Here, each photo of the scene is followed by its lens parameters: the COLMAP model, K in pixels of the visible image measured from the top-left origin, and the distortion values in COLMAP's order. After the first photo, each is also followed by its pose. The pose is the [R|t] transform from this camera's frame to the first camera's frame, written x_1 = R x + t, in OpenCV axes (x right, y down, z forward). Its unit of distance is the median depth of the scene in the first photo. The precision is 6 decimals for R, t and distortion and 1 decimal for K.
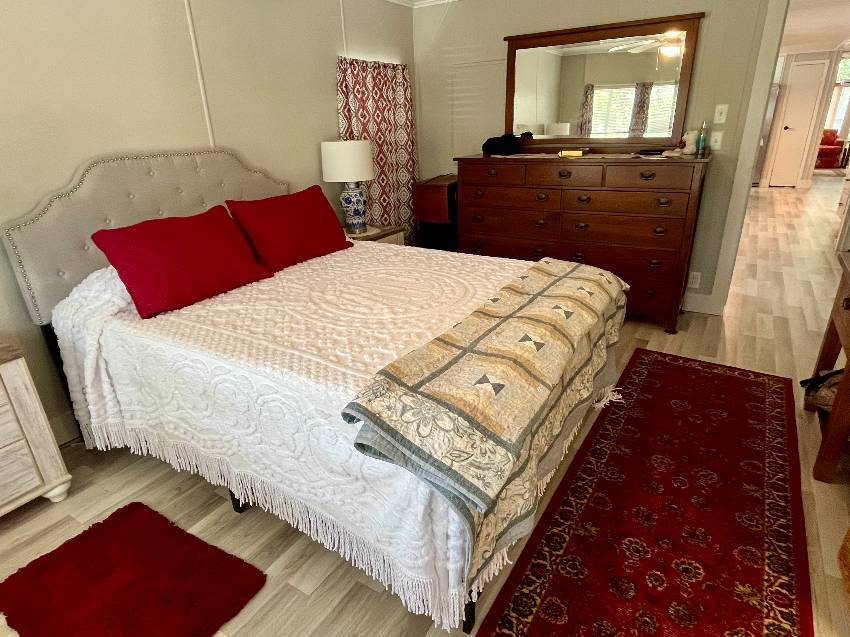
lens RADIAL K [[486.4, 0, 421.7], [0, 486.4, 318.7], [0, 0, 1]] dist [-0.003004, 0.004383]
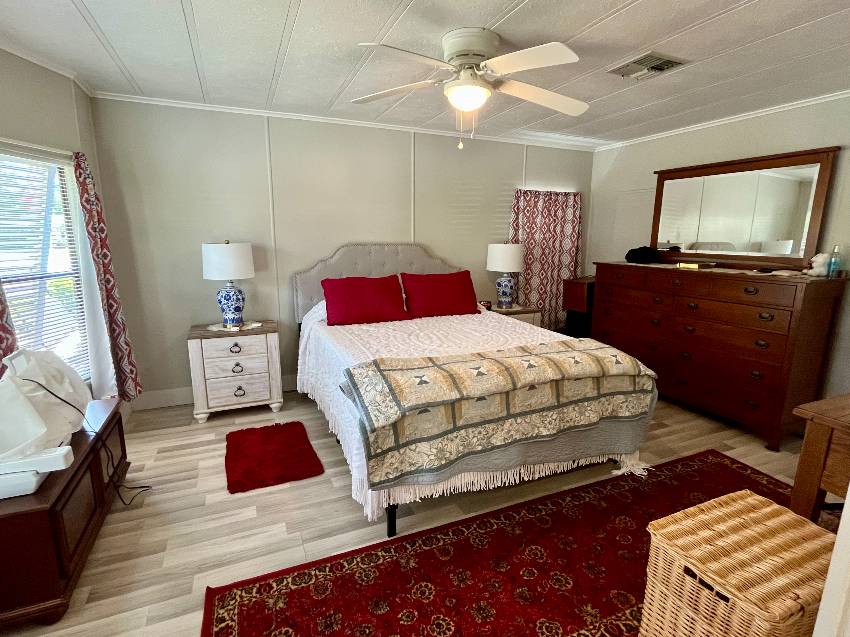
lens RADIAL K [[416.5, 0, 426.4], [0, 416.5, 318.9], [0, 0, 1]] dist [0.002038, 0.000816]
pose [[0.836189, 0.152202, -0.526899, 0.332769], [-0.240329, 0.965257, -0.102575, 0.027678], [0.492981, 0.212401, 0.843715, -0.099779]]
